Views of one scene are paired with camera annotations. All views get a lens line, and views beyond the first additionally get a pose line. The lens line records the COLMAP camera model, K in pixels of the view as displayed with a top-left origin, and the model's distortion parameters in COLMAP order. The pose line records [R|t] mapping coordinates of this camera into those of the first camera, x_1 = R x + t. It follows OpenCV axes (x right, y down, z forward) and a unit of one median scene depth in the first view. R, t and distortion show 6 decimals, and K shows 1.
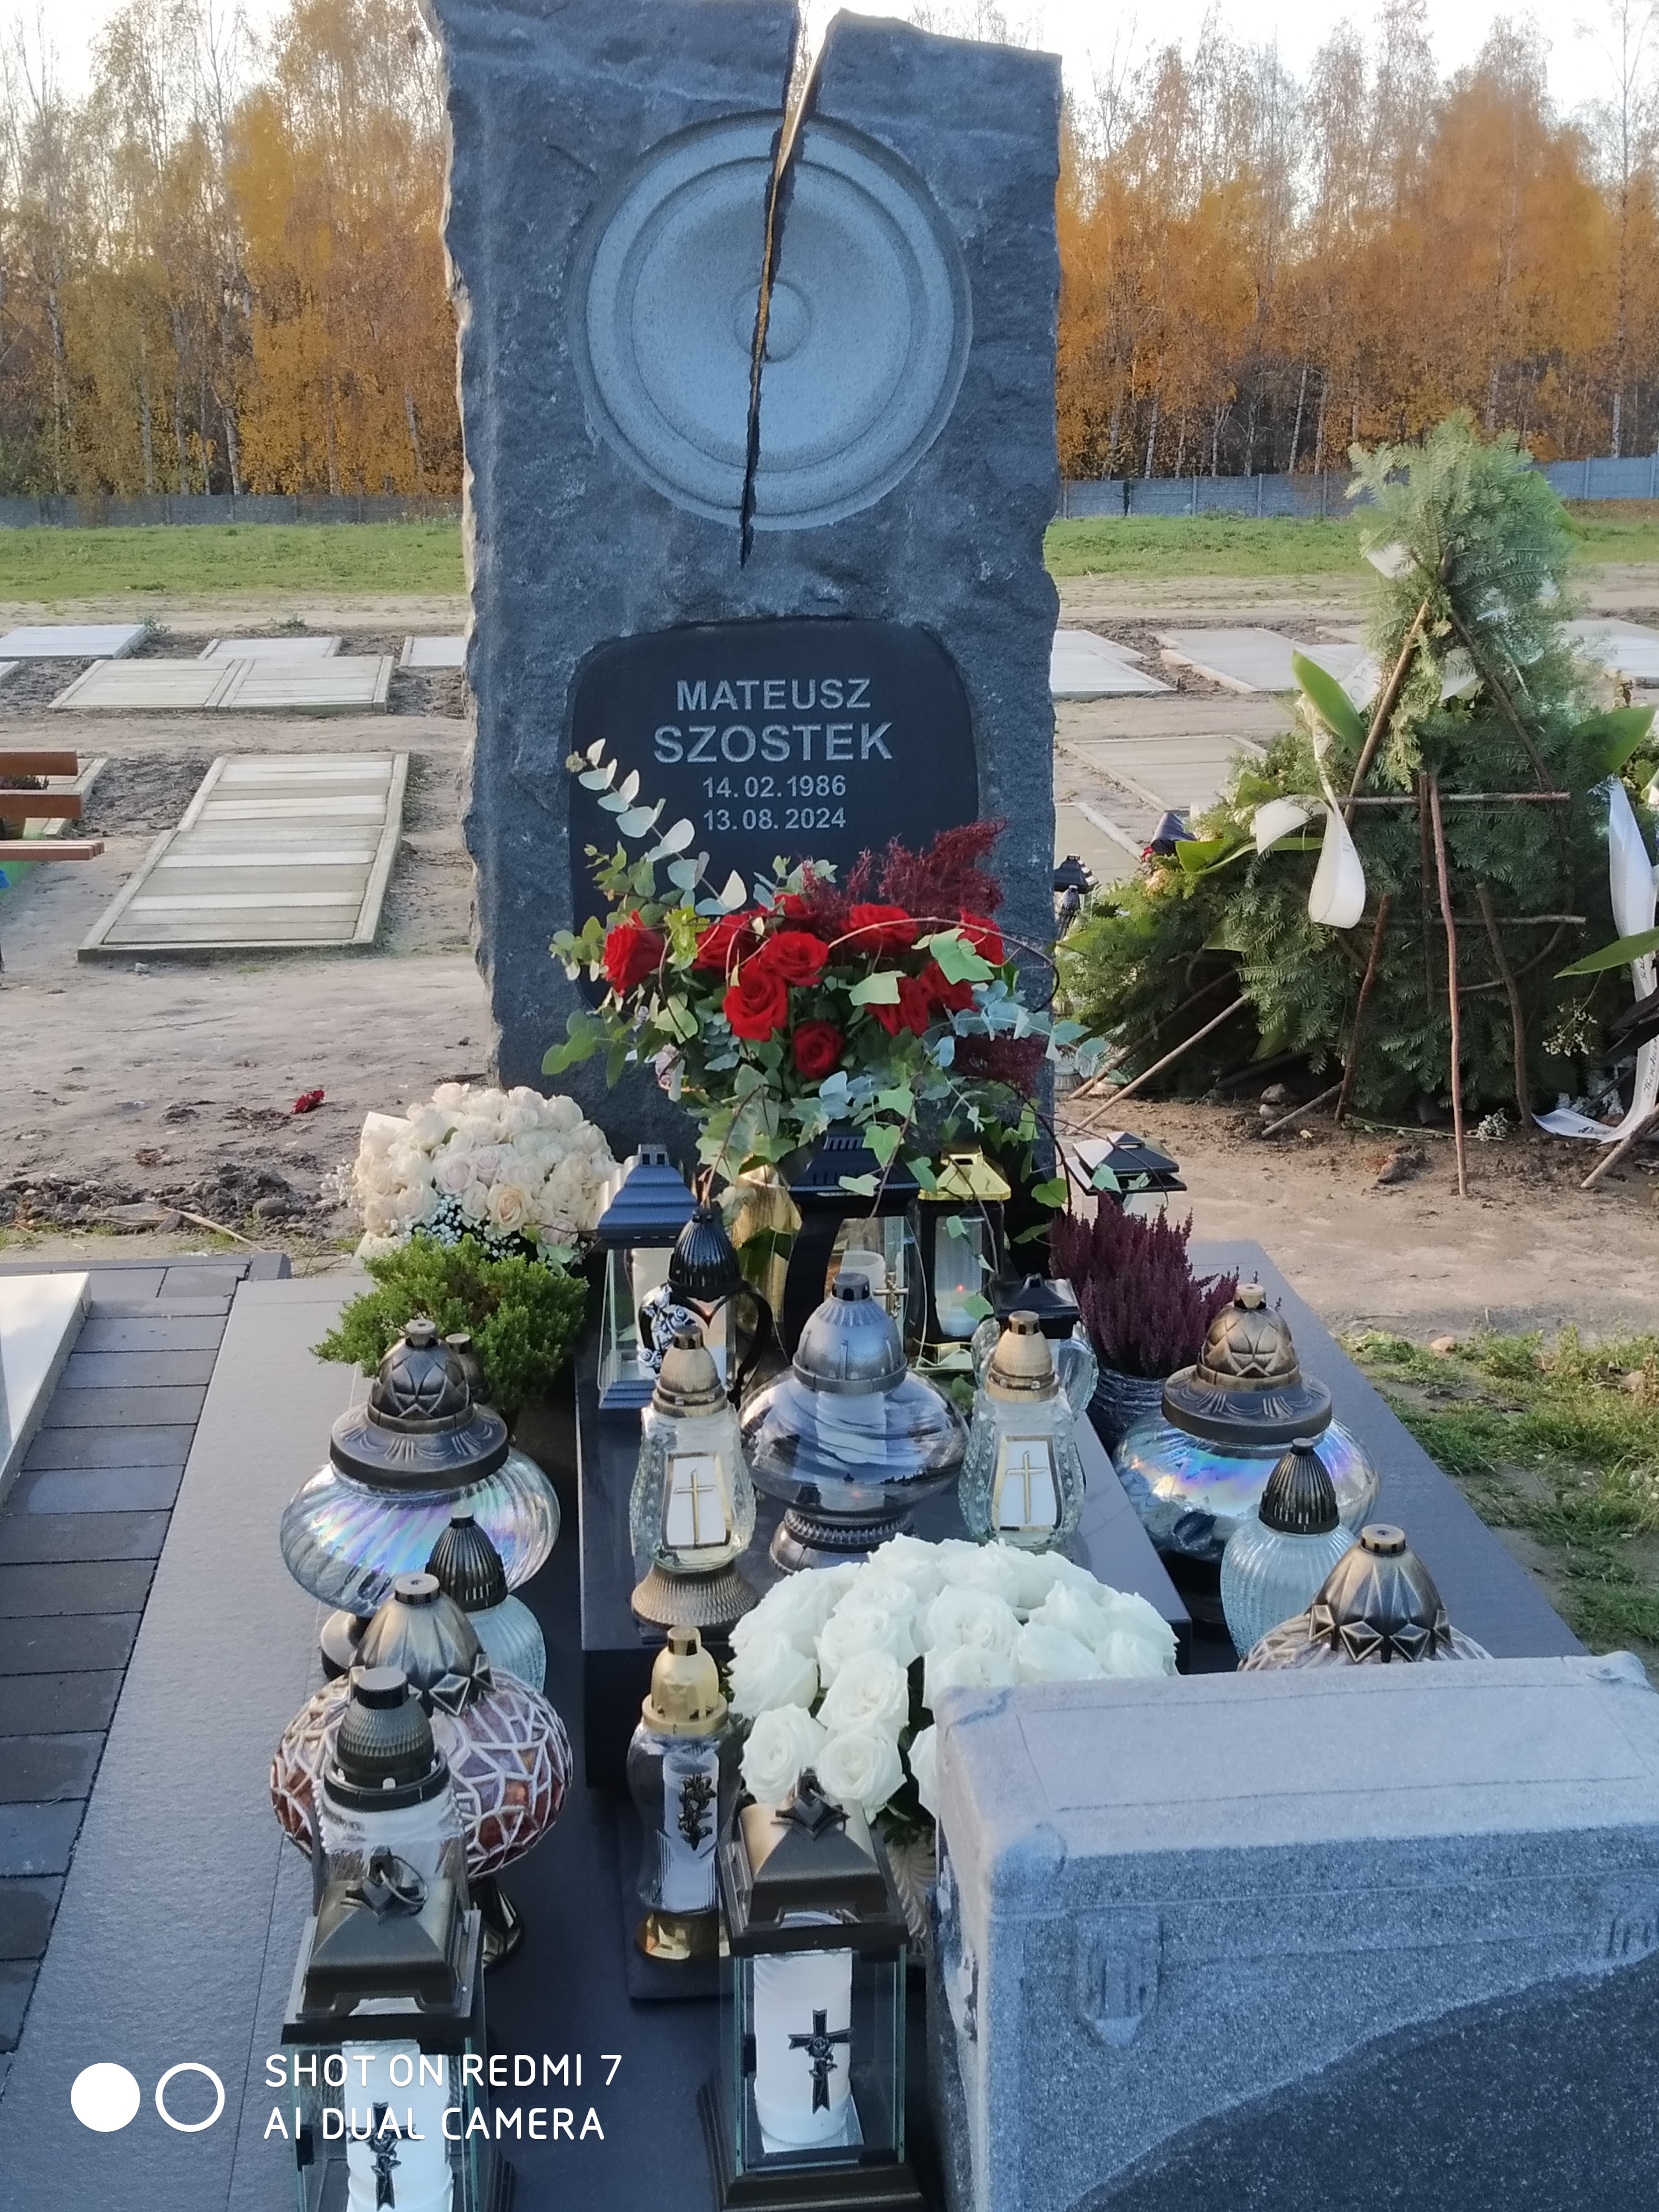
lens RADIAL K [[2762.9, 0, 838.2], [0, 2762.9, 1110.6], [0, 0, 1]] dist [0.123850, -0.344585]
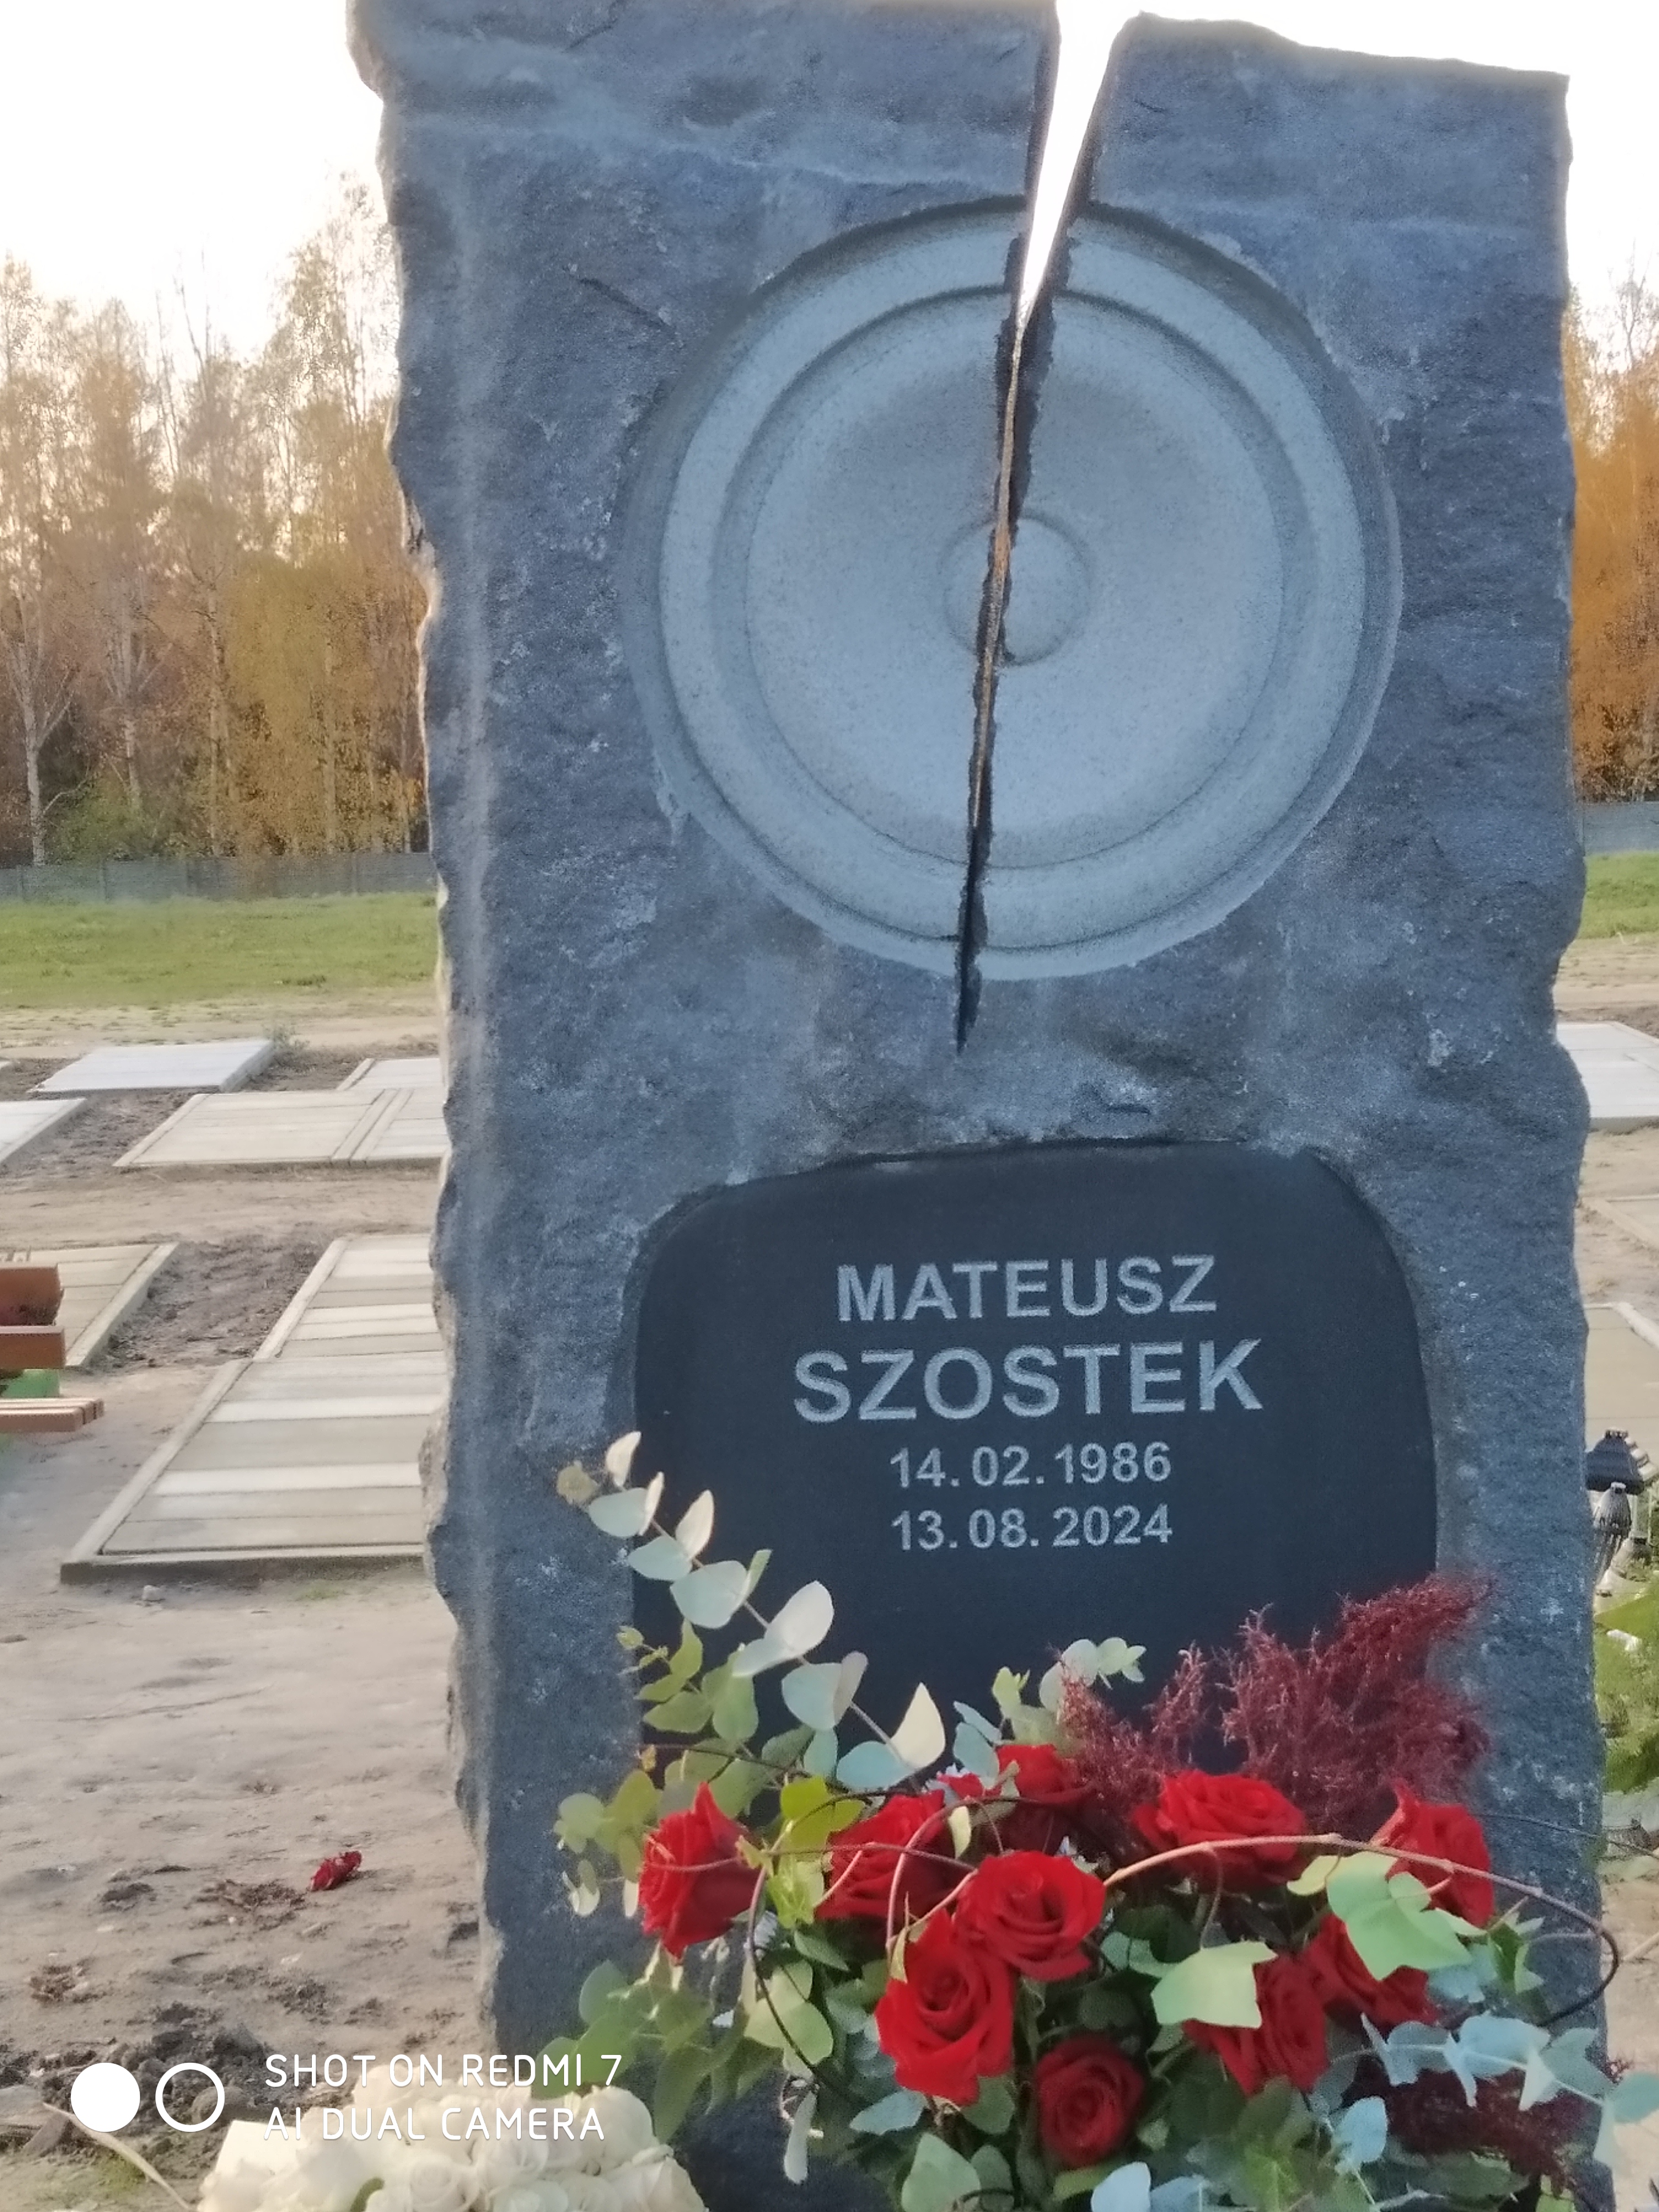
lens RADIAL K [[3763.5, 0, 829.5], [0, 3763.5, 1106.0], [0, 0, 1]] dist [0.107832, -0.104116]
pose [[0.993082, -0.013256, -0.116671, 0.022751], [-0.003718, 0.989559, -0.144078, -0.084205], [0.117363, 0.143515, 0.982664, 0.309499]]
